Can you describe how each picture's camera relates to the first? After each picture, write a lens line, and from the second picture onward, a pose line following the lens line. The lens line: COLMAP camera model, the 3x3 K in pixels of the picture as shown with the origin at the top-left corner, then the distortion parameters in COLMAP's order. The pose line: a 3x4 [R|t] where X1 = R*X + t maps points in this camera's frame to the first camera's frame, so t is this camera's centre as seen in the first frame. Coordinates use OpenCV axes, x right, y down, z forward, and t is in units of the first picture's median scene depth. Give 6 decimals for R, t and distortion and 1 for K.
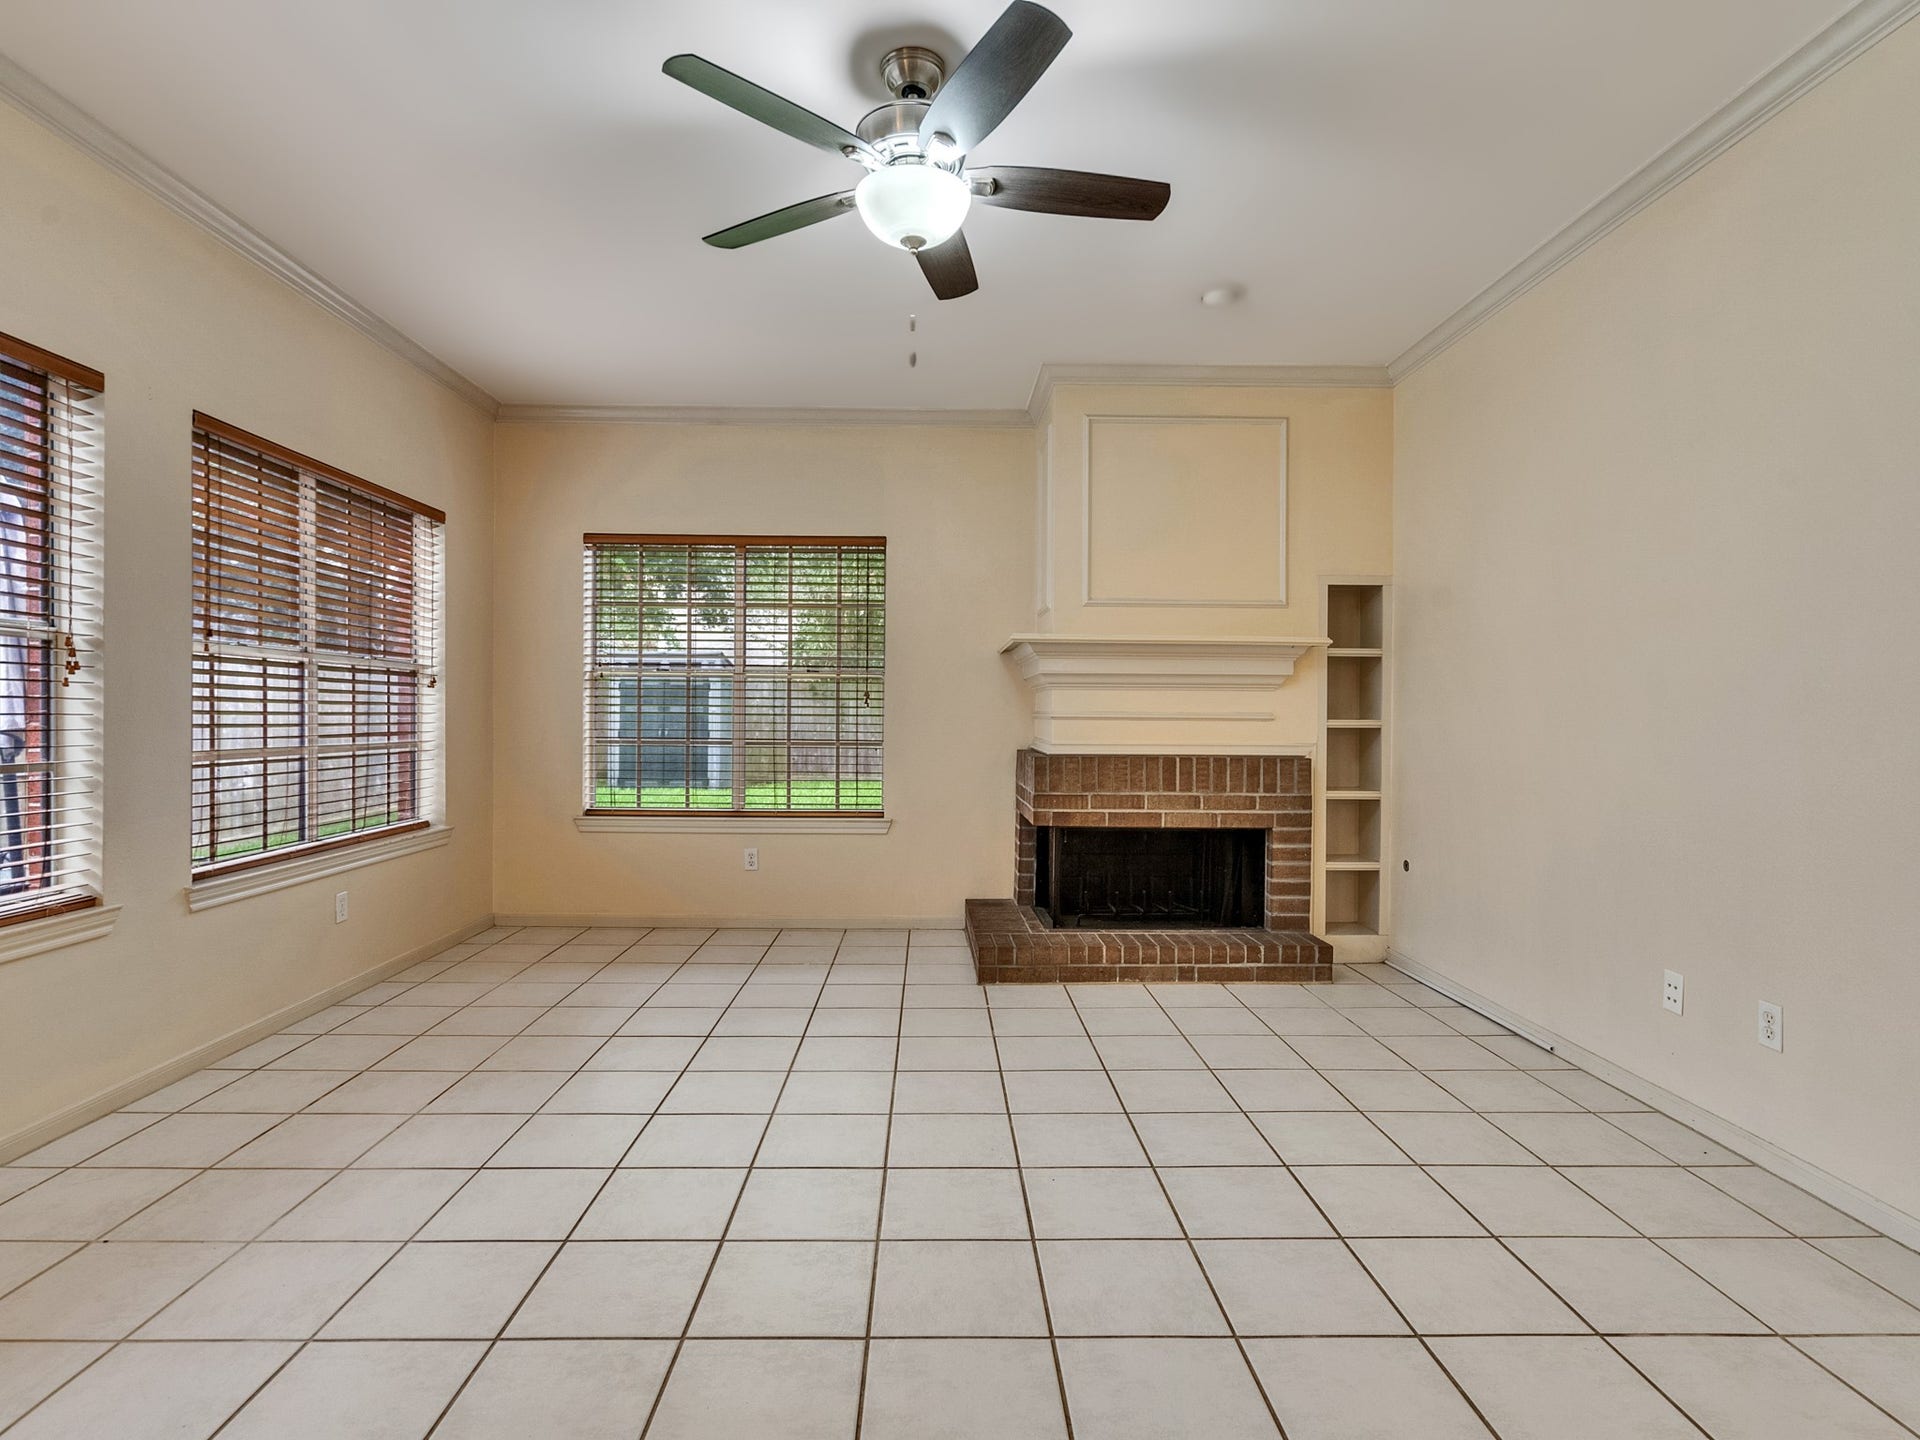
lens RADIAL K [[977.1, 0, 946.3], [0, 977.1, 719.5], [0, 0, 1]] dist [-0.032084, 0.019030]
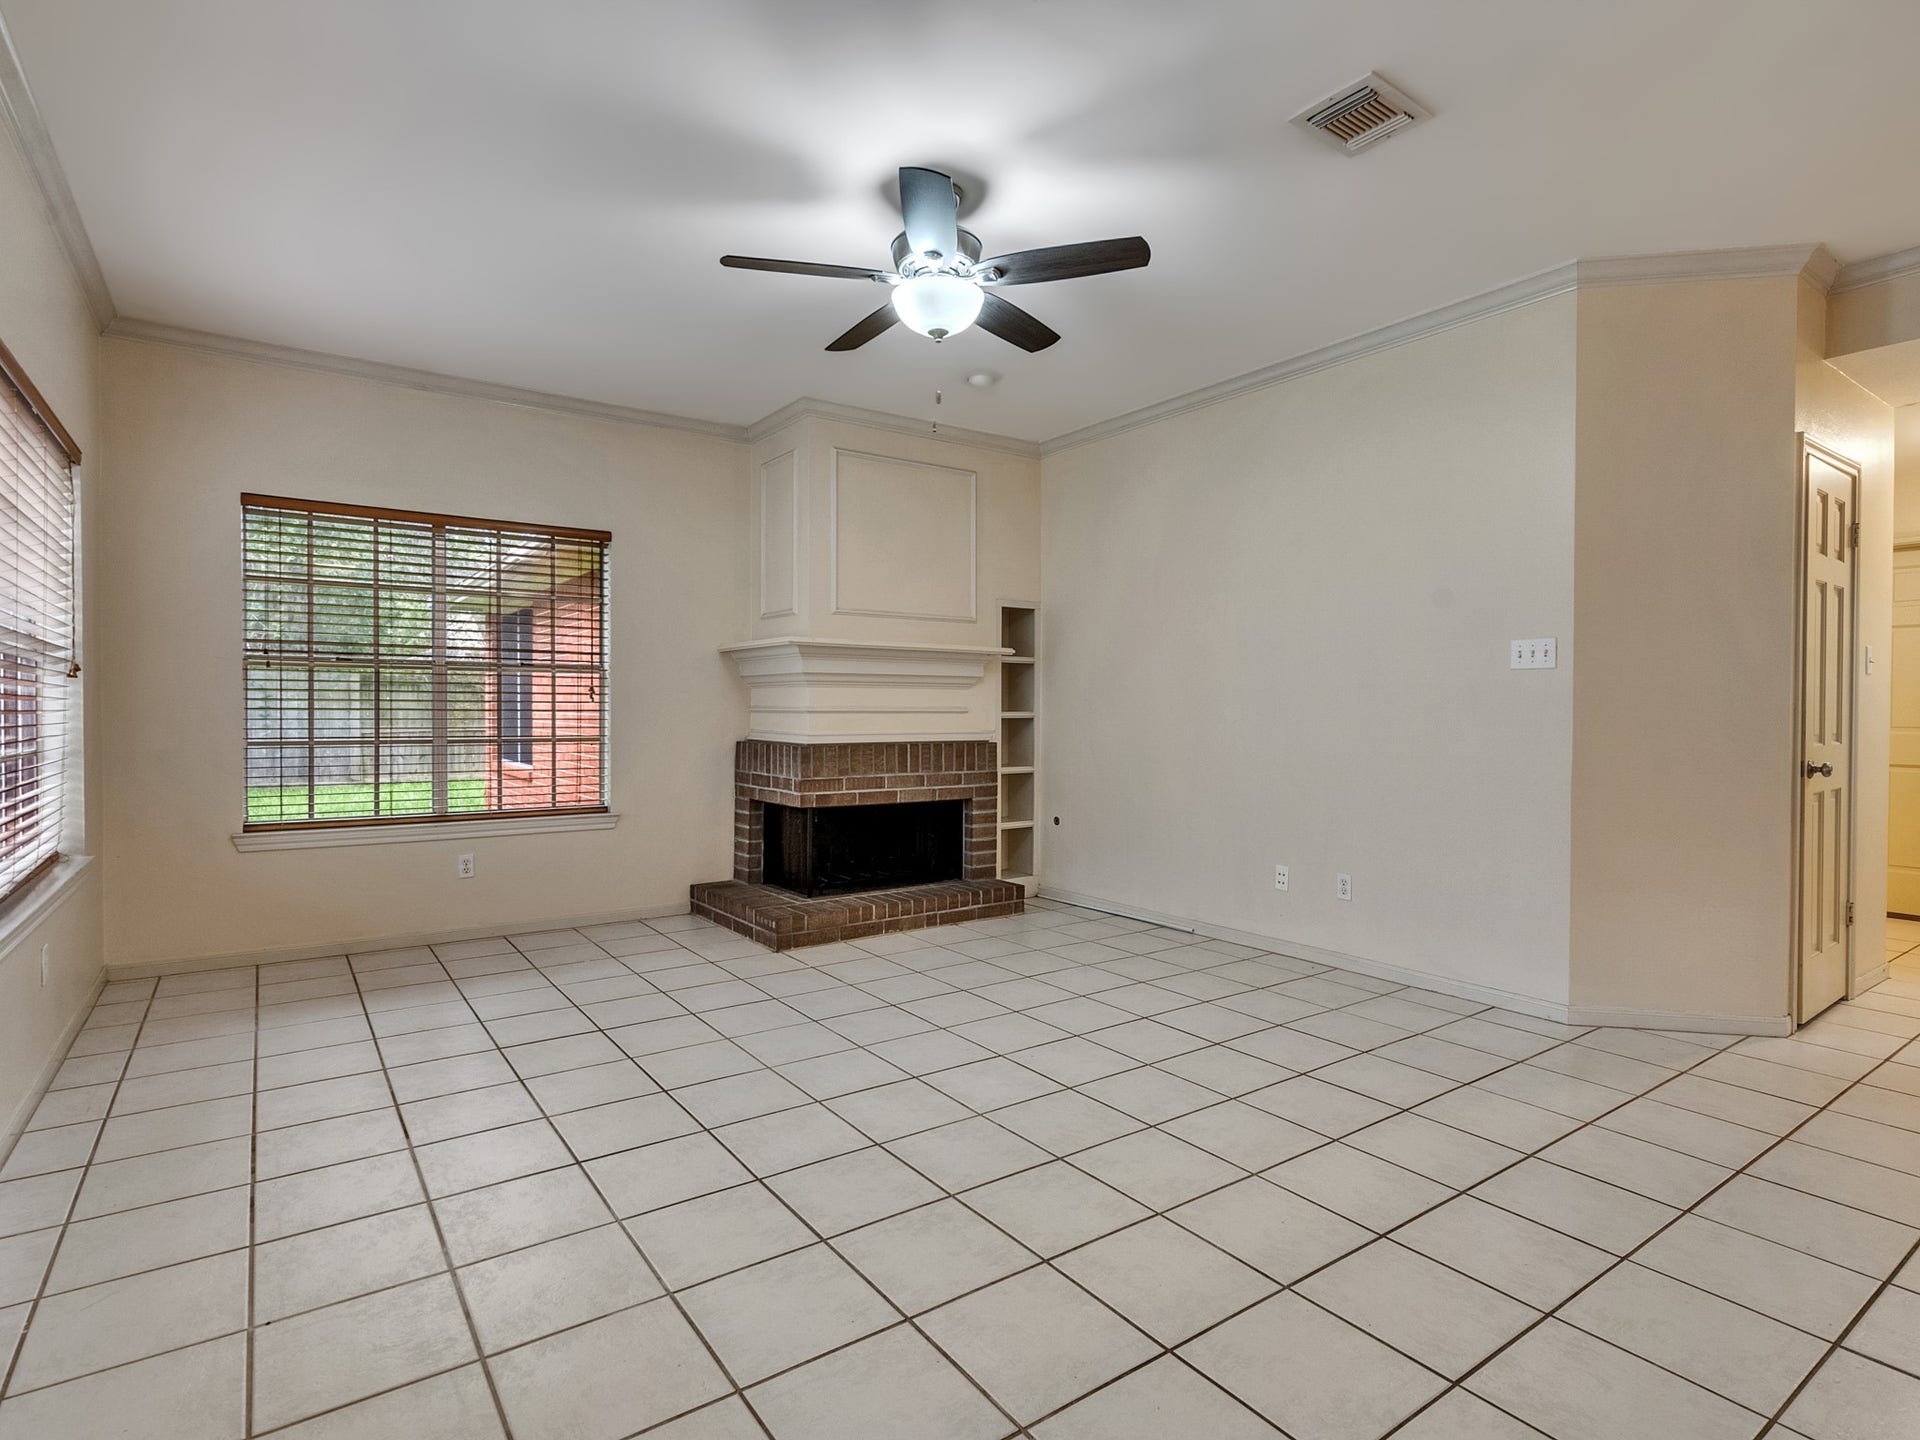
lens RADIAL K [[977.1, 0, 946.3], [0, 977.1, 719.5], [0, 0, 1]] dist [-0.032084, 0.019030]
pose [[0.828267, -0.011112, 0.560223, -0.396477], [0.006145, 0.999923, 0.010748, -0.004117], [-0.560300, -0.005460, 0.828272, -0.026277]]
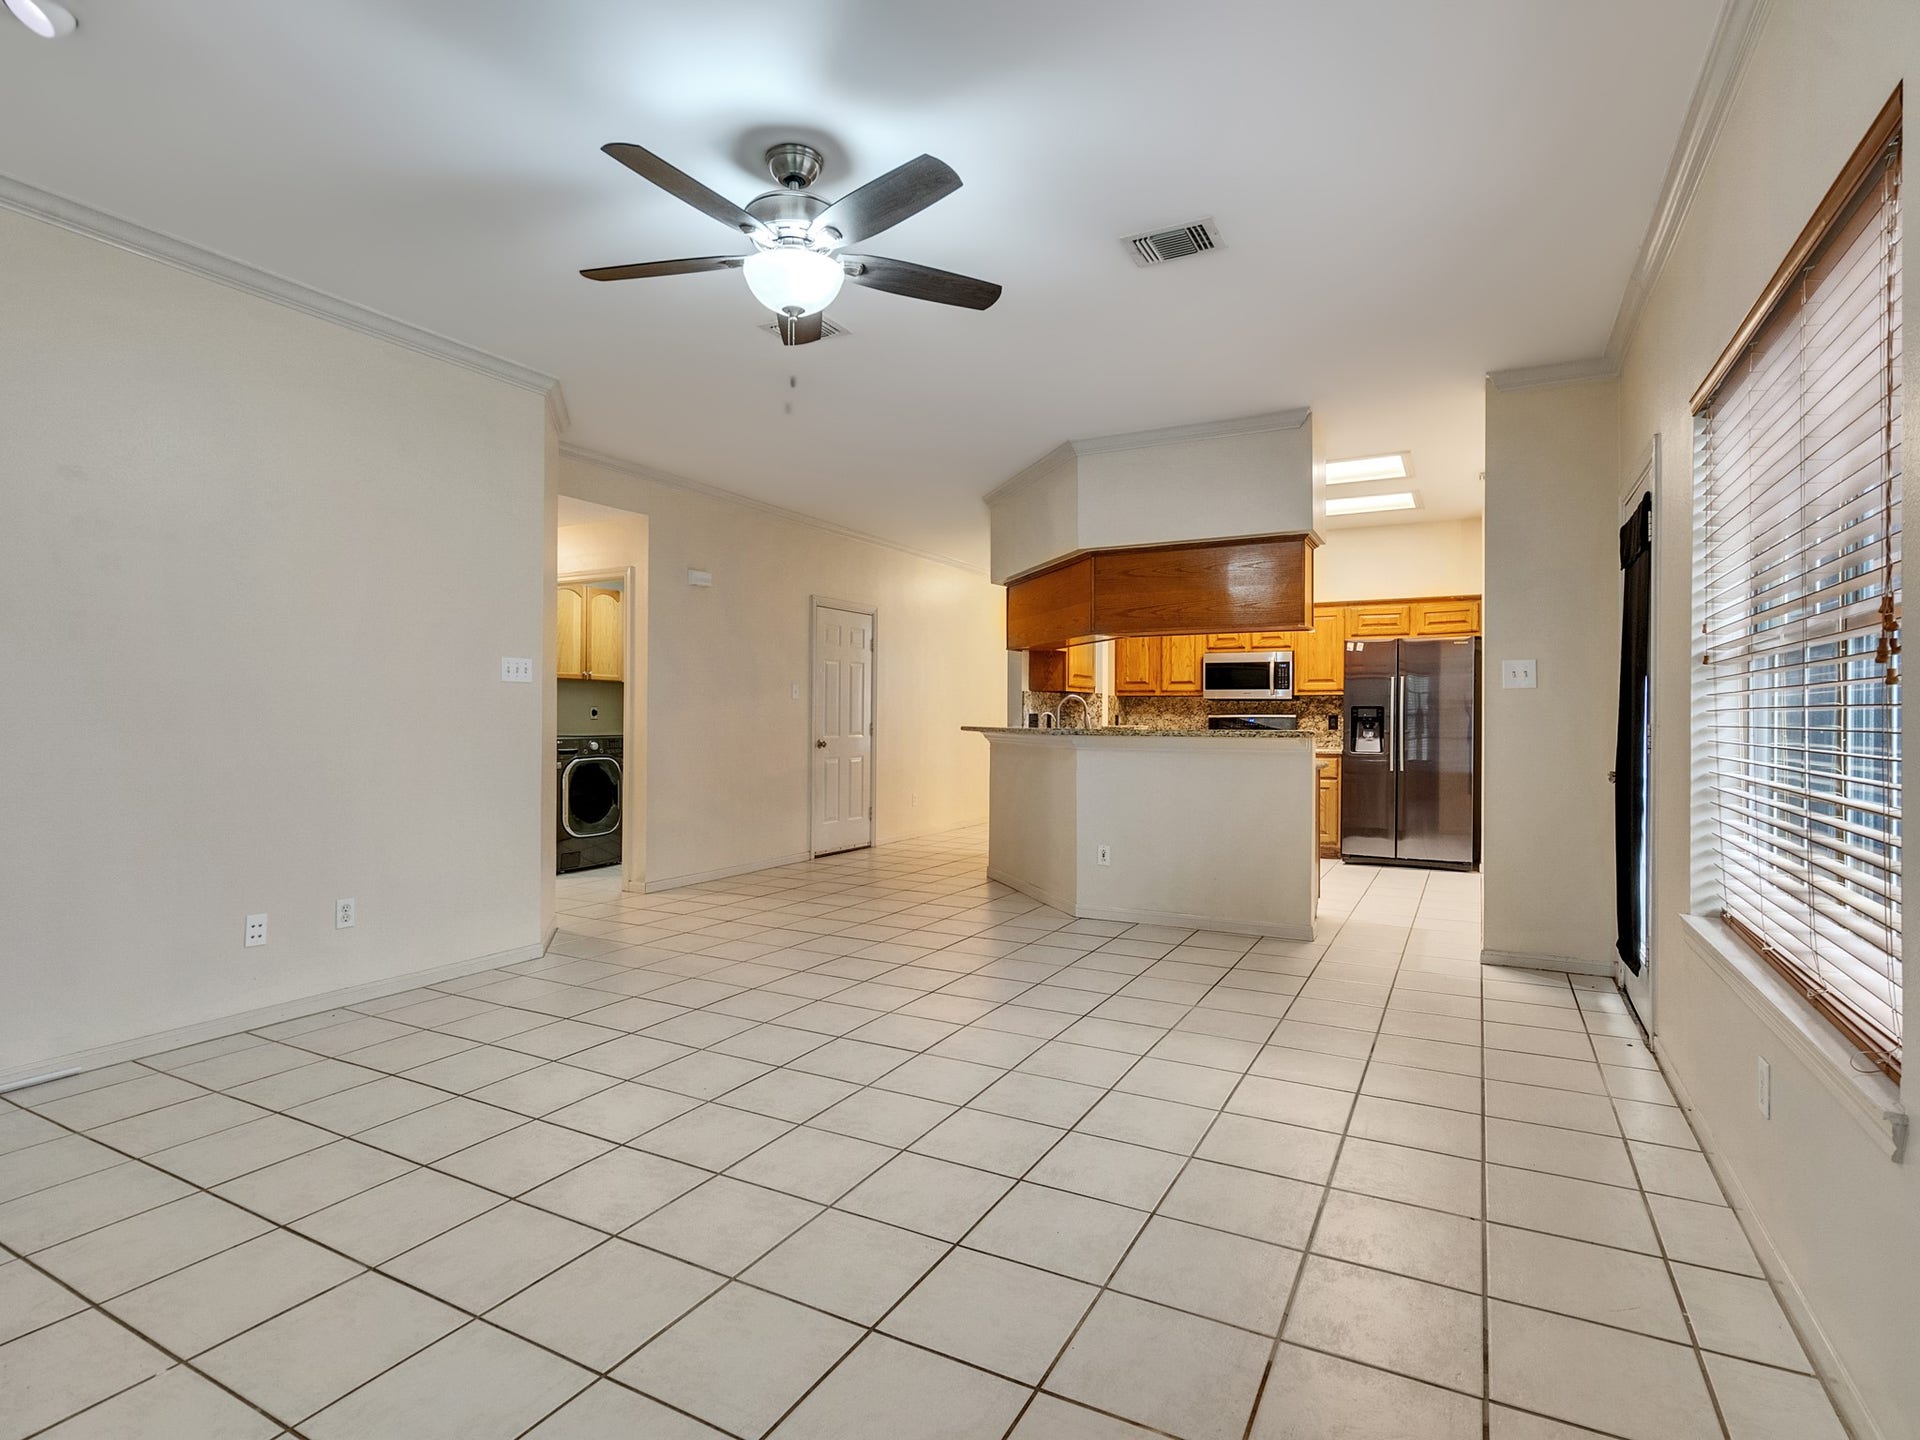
lens RADIAL K [[977.1, 0, 946.3], [0, 977.1, 719.5], [0, 0, 1]] dist [-0.032084, 0.019030]
pose [[-0.868394, -0.011871, 0.495733, -0.418027], [-0.007878, 0.999918, 0.010143, -0.010232], [-0.495812, 0.004903, -0.868416, 1.035842]]
